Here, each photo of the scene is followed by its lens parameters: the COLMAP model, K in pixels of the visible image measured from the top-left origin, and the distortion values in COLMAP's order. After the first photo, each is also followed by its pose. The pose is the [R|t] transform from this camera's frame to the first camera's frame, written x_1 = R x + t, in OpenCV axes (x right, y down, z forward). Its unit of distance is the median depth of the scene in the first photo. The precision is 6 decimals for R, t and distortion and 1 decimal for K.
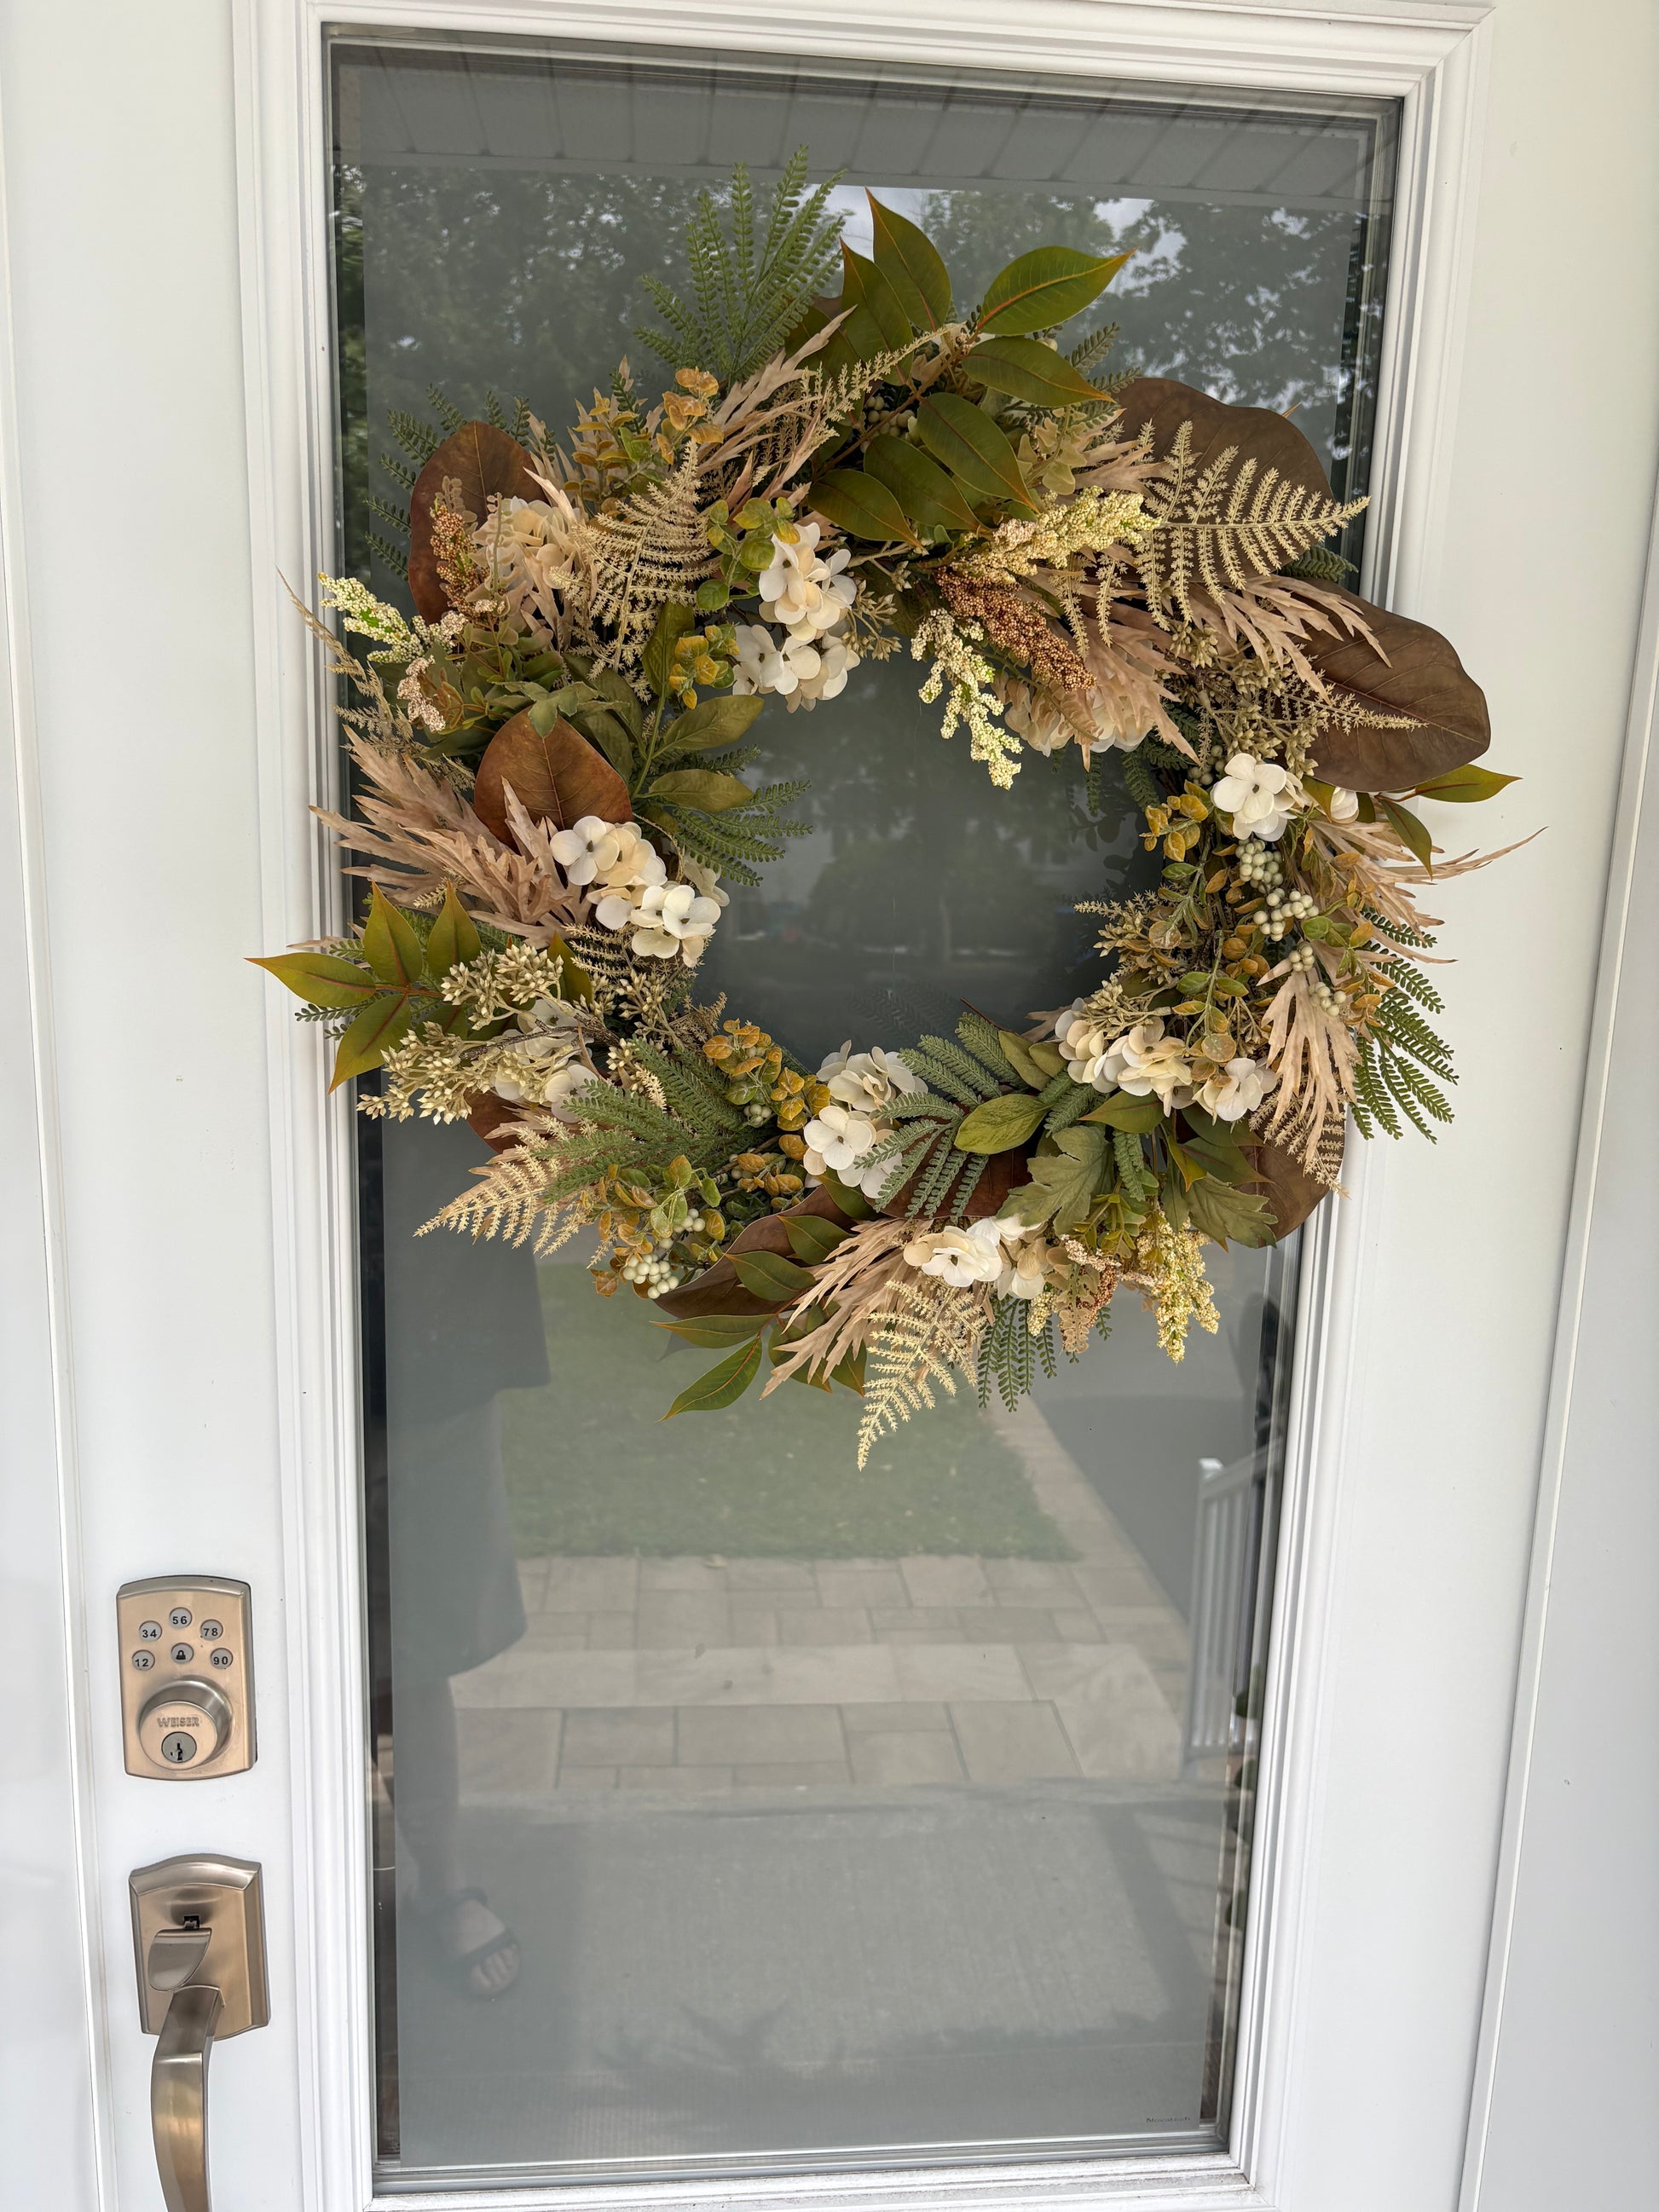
lens RADIAL K [[1713.0, 0, 830.5], [0, 1713.0, 1116.5], [0, 0, 1]] dist [0.039518, -0.041715]
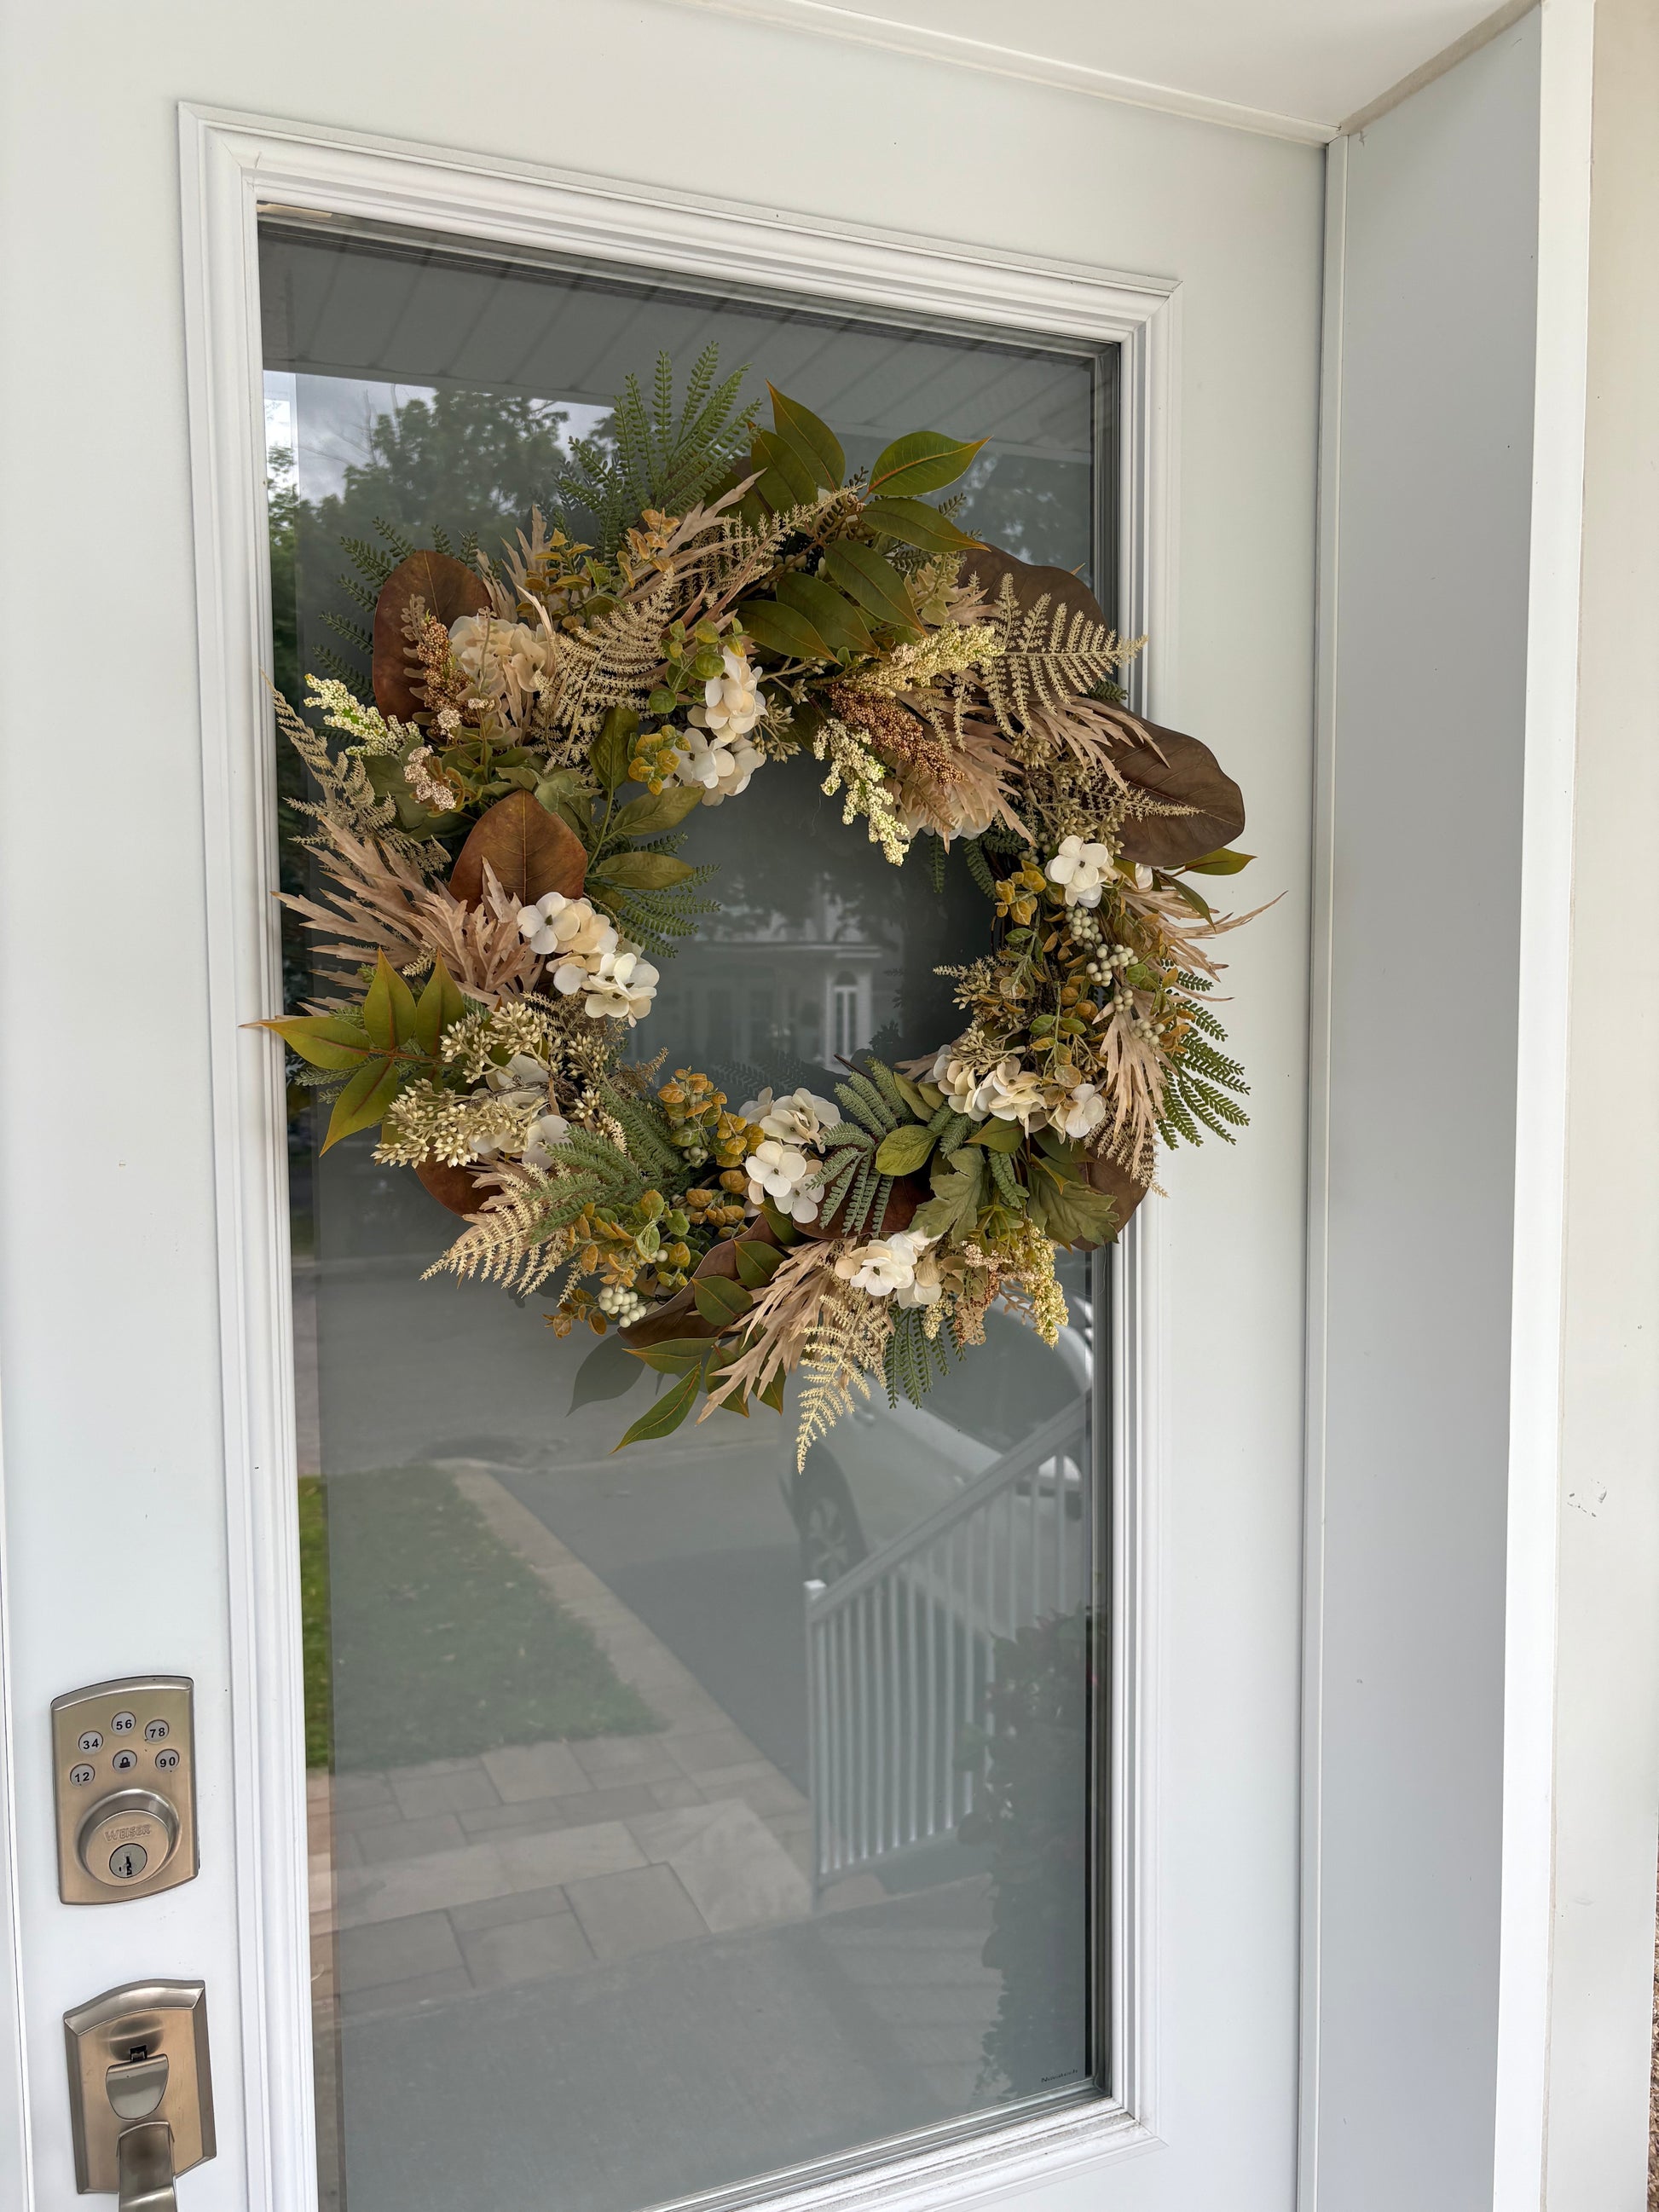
lens RADIAL K [[1663.2, 0, 840.0], [0, 1663.2, 1099.7], [0, 0, 1]] dist [0.073930, -0.088710]
pose [[0.955125, -0.055335, 0.290990, -0.276202], [0.088802, 0.990701, -0.103086, 0.085022], [-0.282579, 0.124300, 0.951156, -0.069787]]
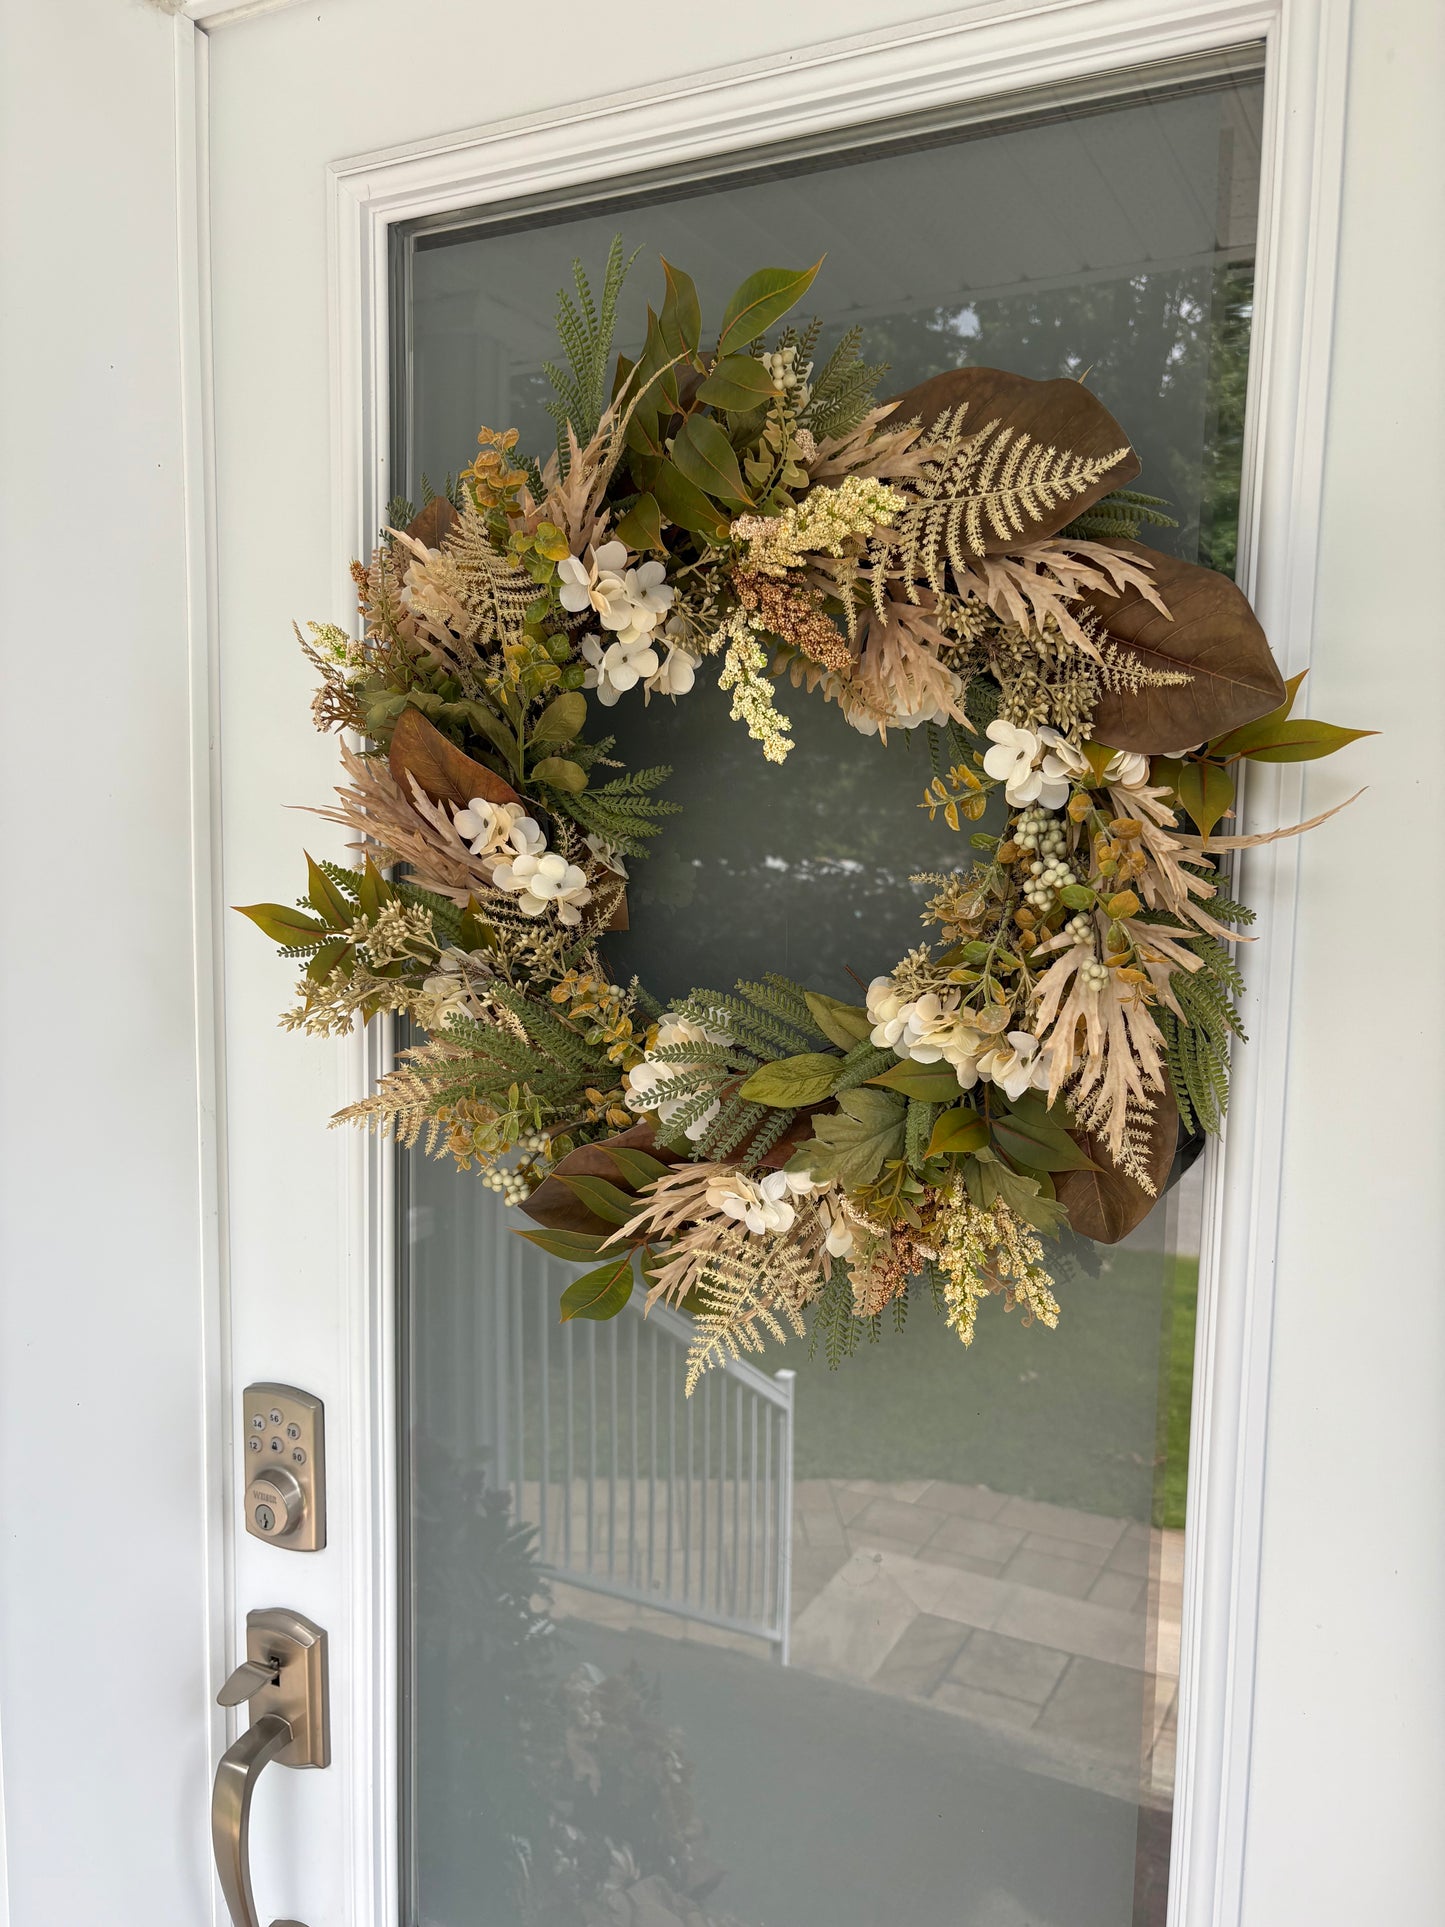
lens RADIAL K [[1459.3, 0, 722.5], [0, 1459.3, 963.5], [0, 0, 1]] dist [0.067879, -0.081274]
pose [[0.845479, 0.034854, -0.532870, 0.547770], [-0.088980, 0.993113, -0.076223, 0.005250], [0.526543, 0.111860, 0.842757, 0.221884]]
